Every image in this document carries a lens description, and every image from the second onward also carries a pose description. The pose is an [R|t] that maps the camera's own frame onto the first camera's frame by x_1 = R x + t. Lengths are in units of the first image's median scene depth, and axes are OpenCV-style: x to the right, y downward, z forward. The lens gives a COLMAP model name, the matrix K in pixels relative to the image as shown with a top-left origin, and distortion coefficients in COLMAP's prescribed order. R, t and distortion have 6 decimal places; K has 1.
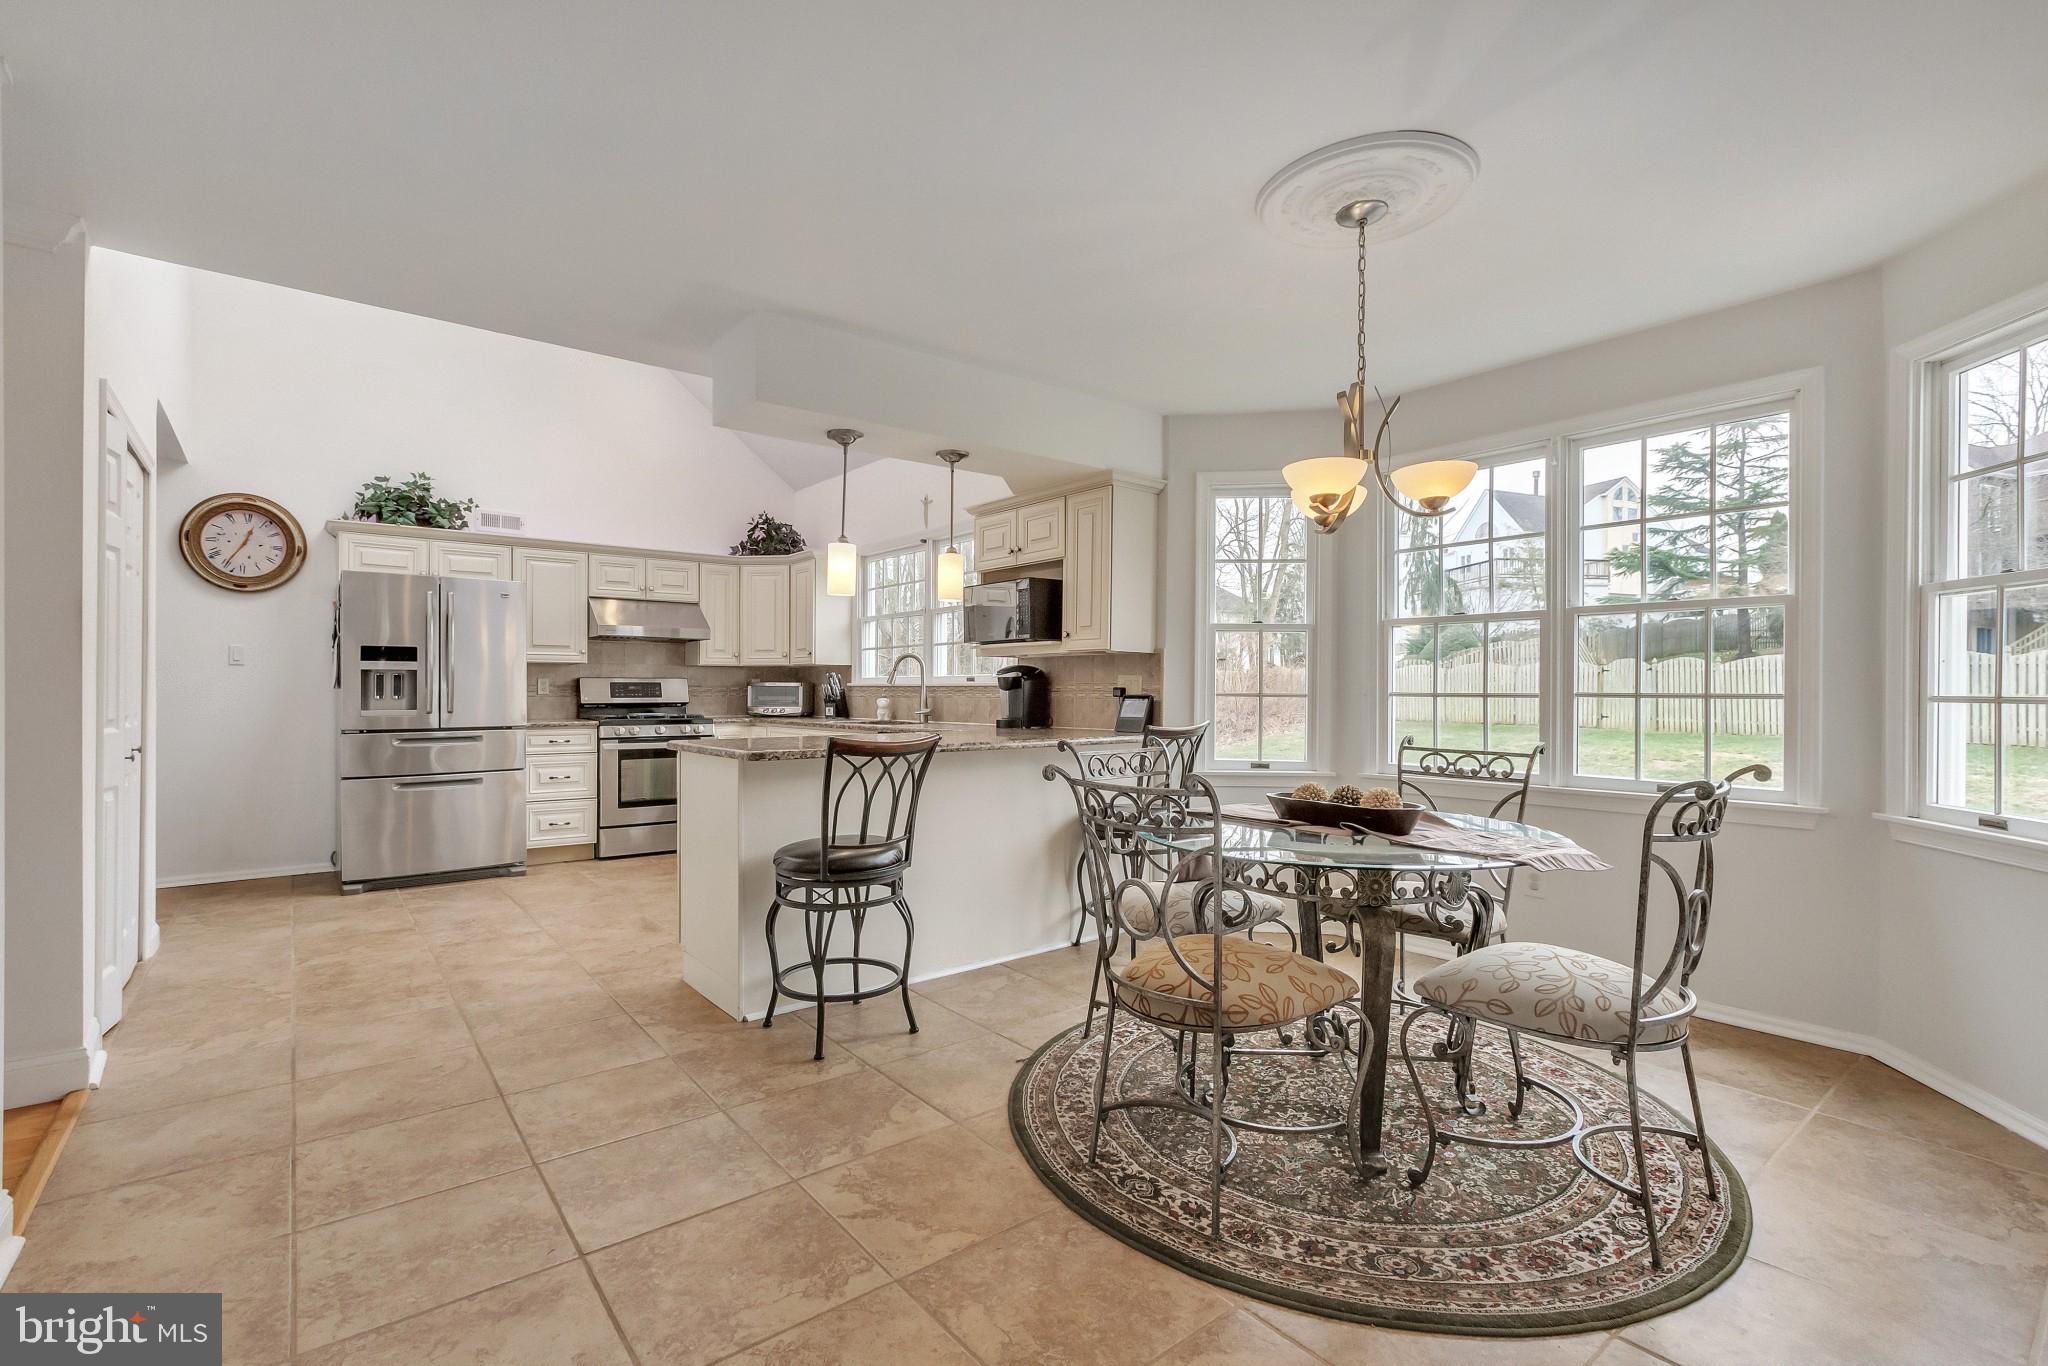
lens RADIAL K [[936.4, 0, 1024.1], [0, 936.4, 691.4], [0, 0, 1]] dist [-0.013075, 0.000142]
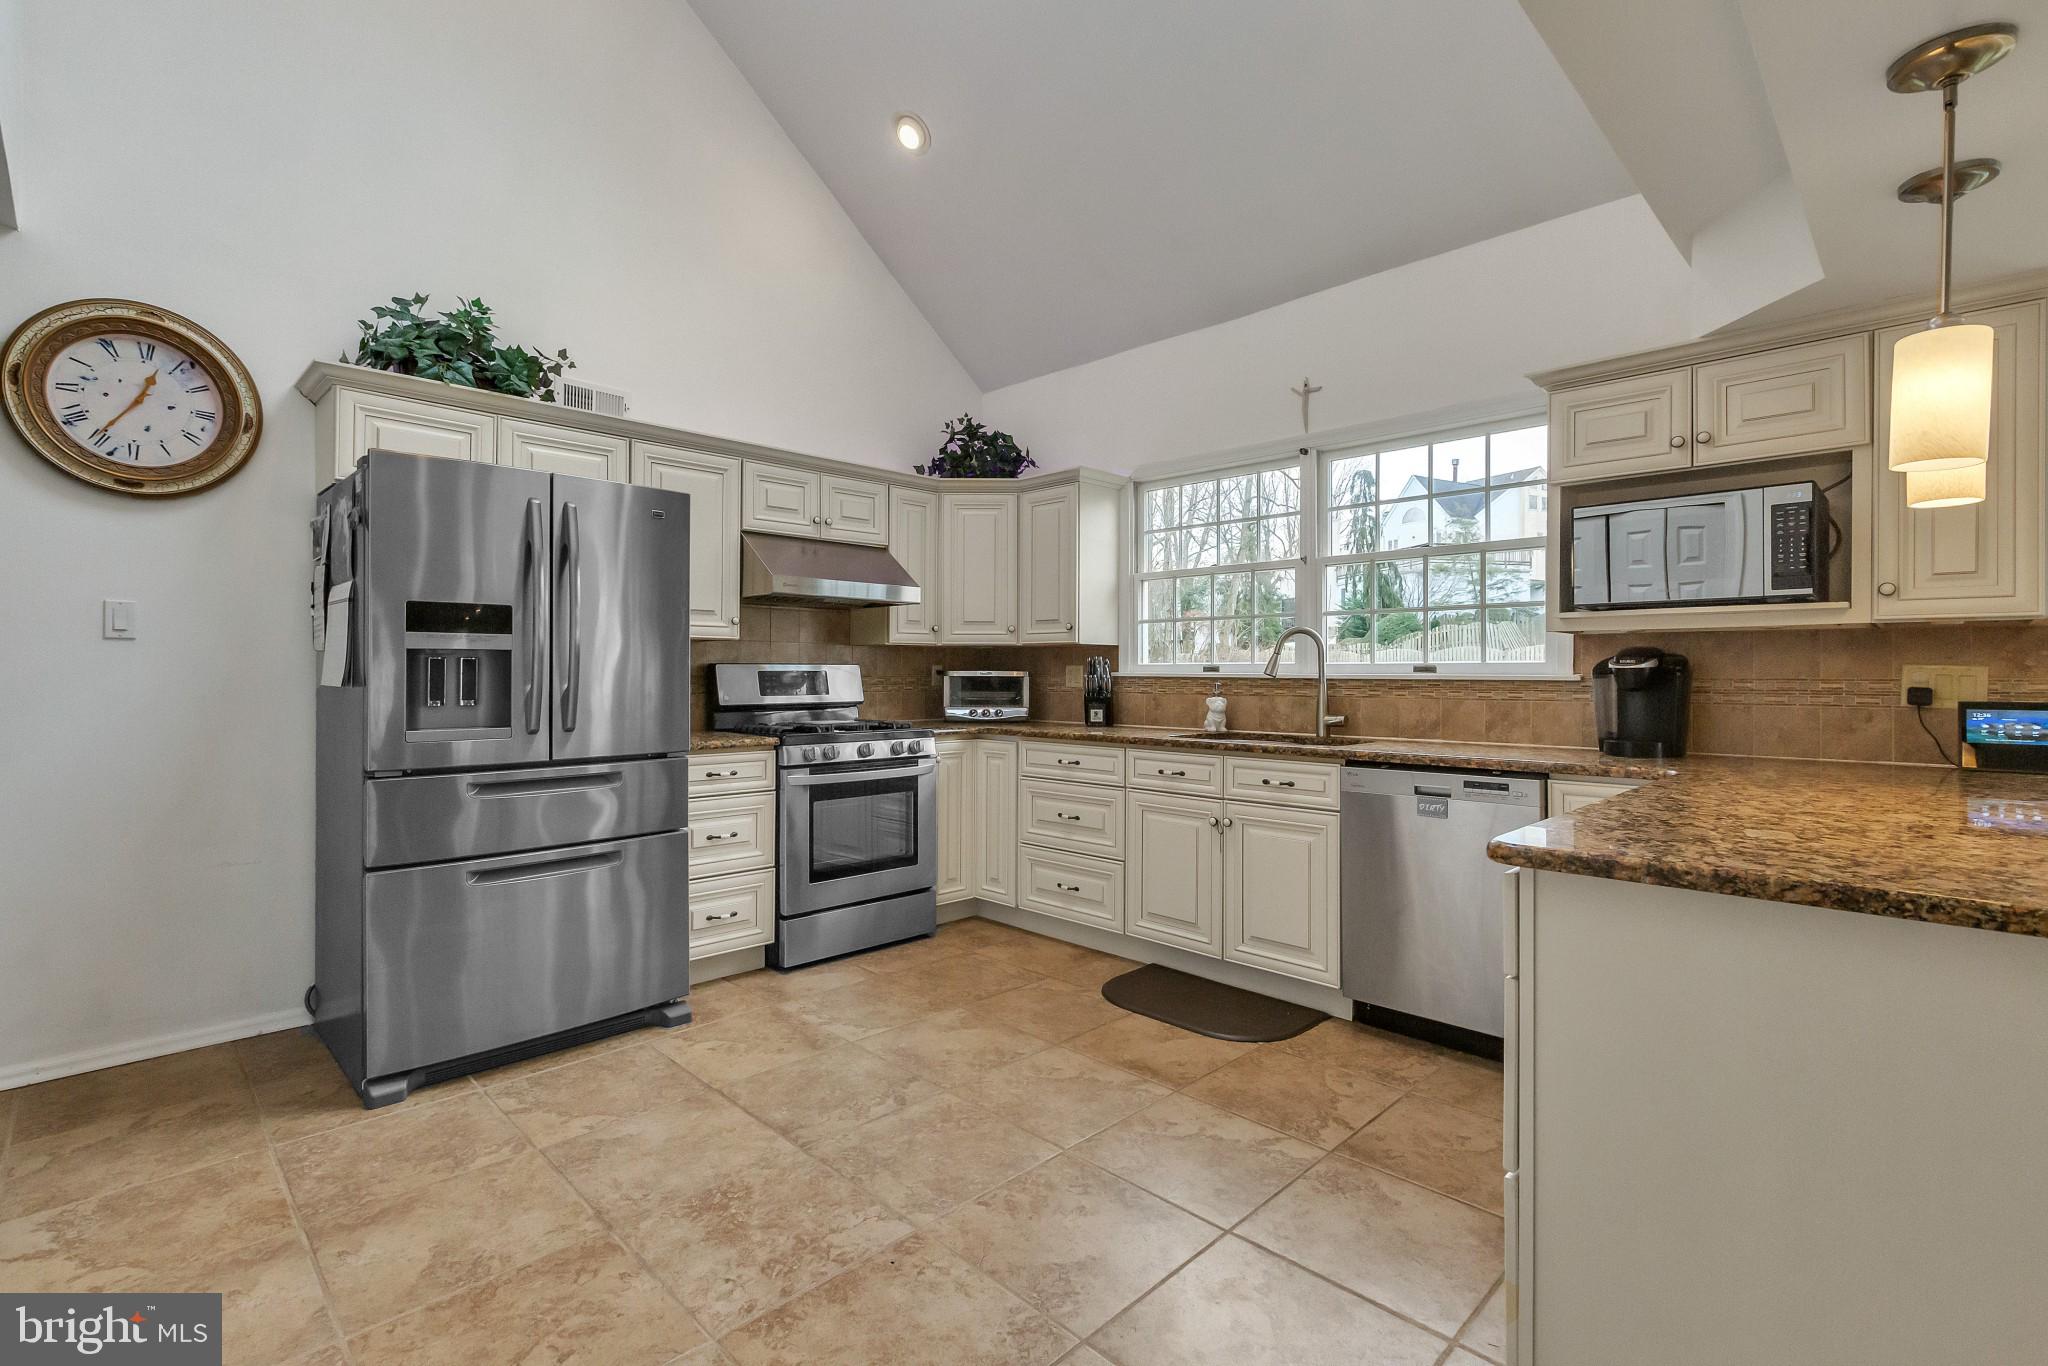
lens RADIAL K [[936.4, 0, 1024.2], [0, 936.4, 670.6], [0, 0, 1]] dist [-0.013075, 0.000142]
pose [[0.993074, 0.000616, 0.117493, -0.394450], [-0.000162, 0.999992, -0.003876, -0.009016], [-0.117495, 0.003830, 0.993066, 0.415817]]
